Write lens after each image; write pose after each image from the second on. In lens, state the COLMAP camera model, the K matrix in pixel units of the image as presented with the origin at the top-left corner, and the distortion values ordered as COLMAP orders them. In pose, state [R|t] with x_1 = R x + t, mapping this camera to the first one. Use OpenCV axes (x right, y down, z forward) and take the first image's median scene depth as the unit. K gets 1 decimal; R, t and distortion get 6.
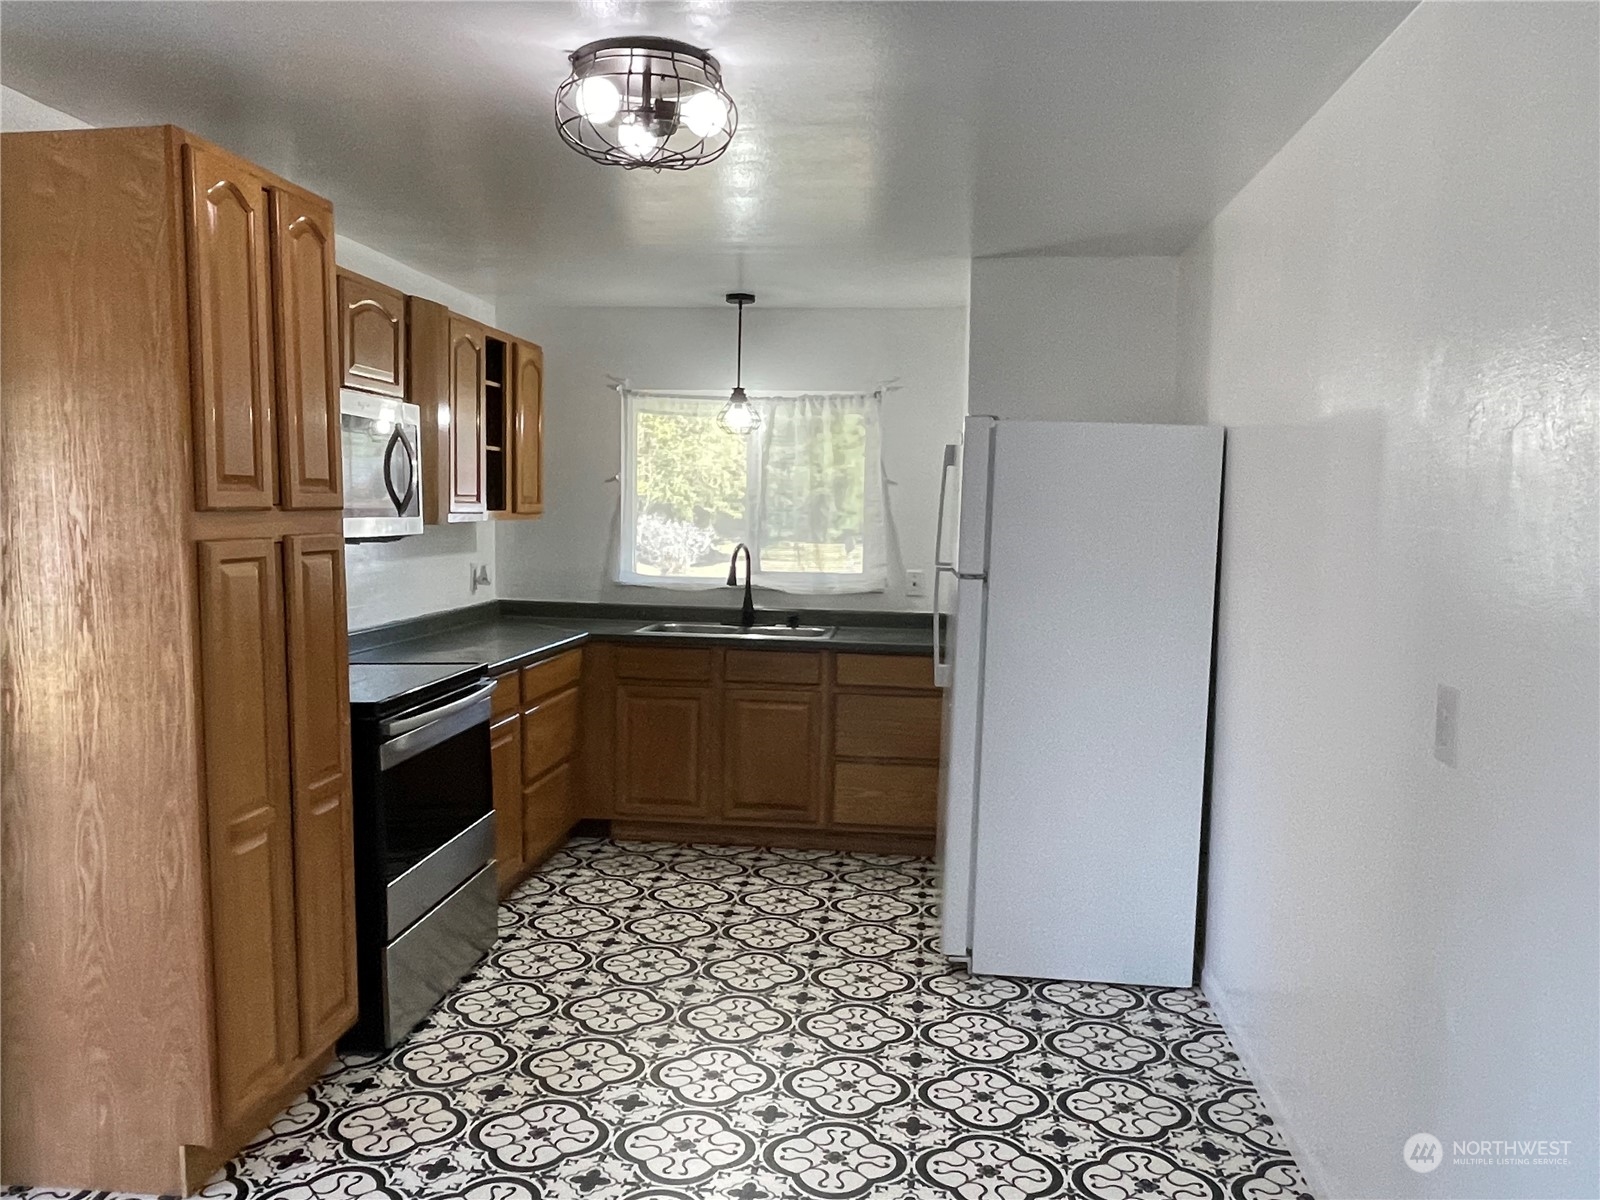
lens RADIAL K [[1170.8, 0, 801.2], [0, 1170.8, 604.2], [0, 0, 1]] dist [-0.002987, -0.001843]
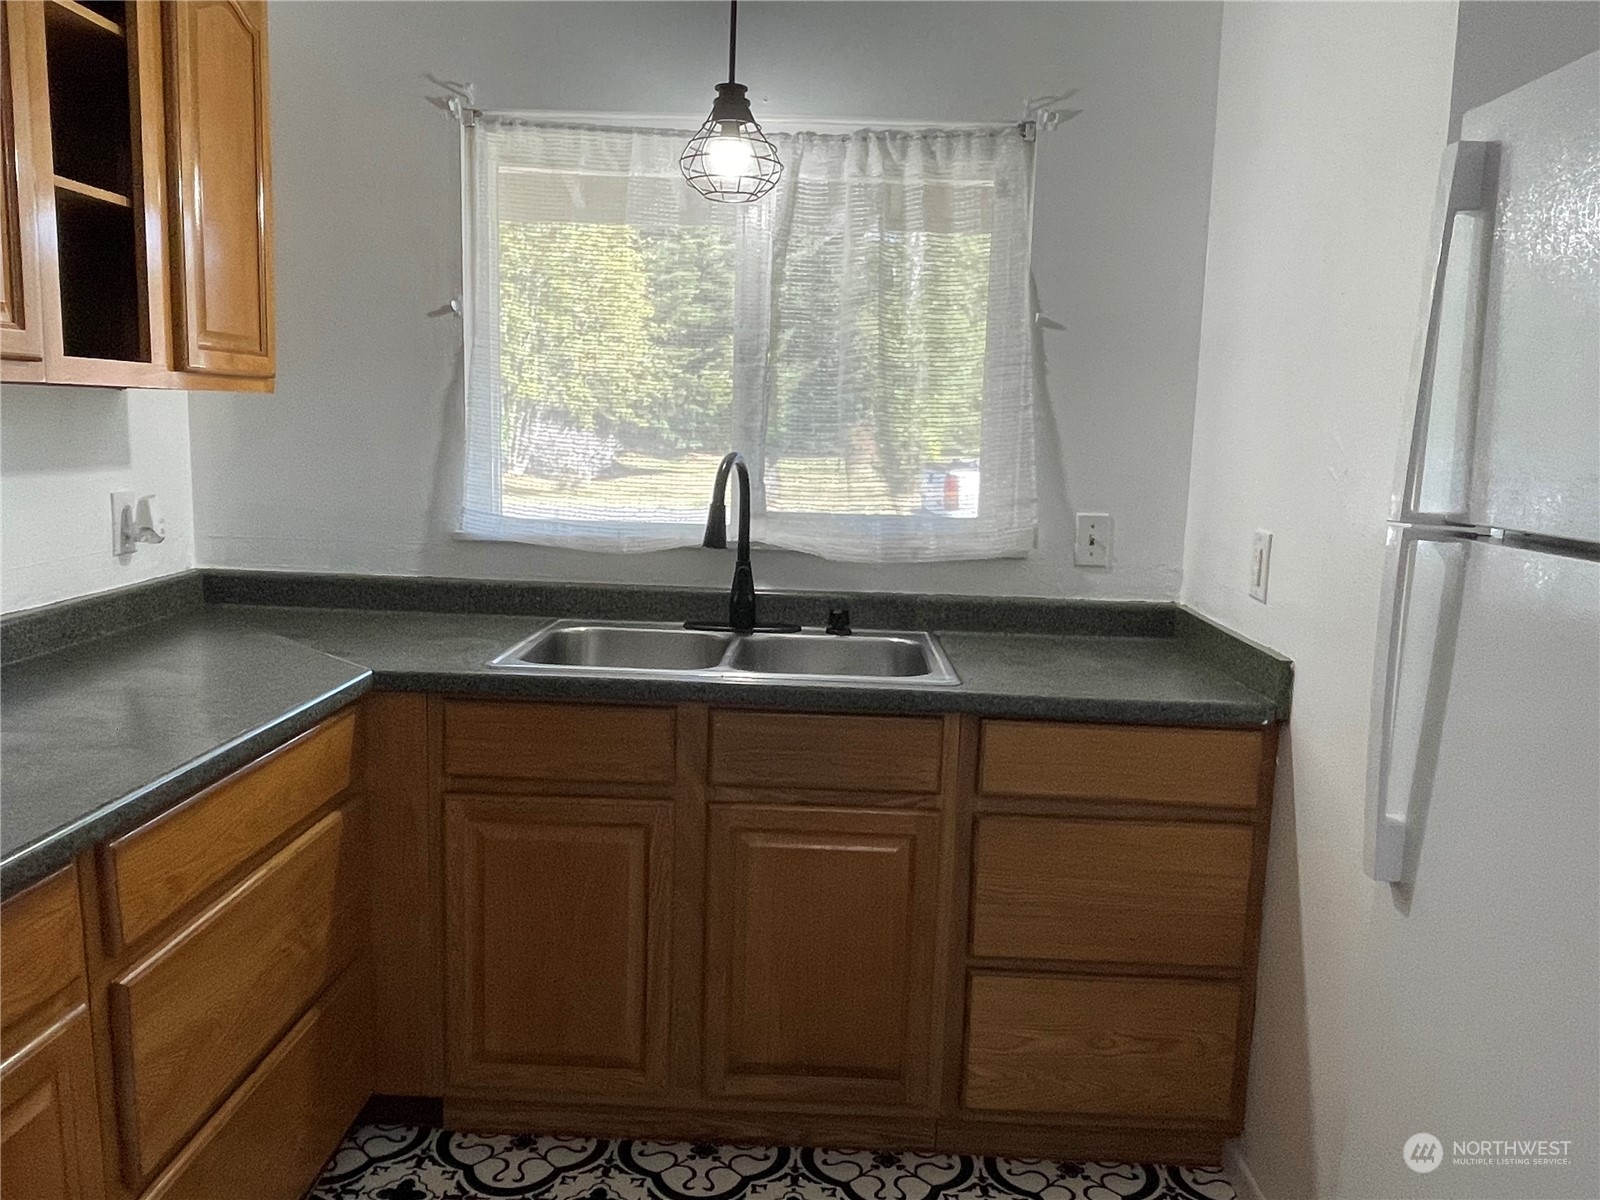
lens RADIAL K [[1170.8, 0, 799.3], [0, 1170.8, 596.6], [0, 0, 1]] dist [-0.002987, -0.001843]
pose [[0.996521, -0.001398, 0.083335, -0.061843], [-0.004217, 0.997733, 0.067167, -0.026340], [-0.083240, -0.067285, 0.994255, 0.535303]]
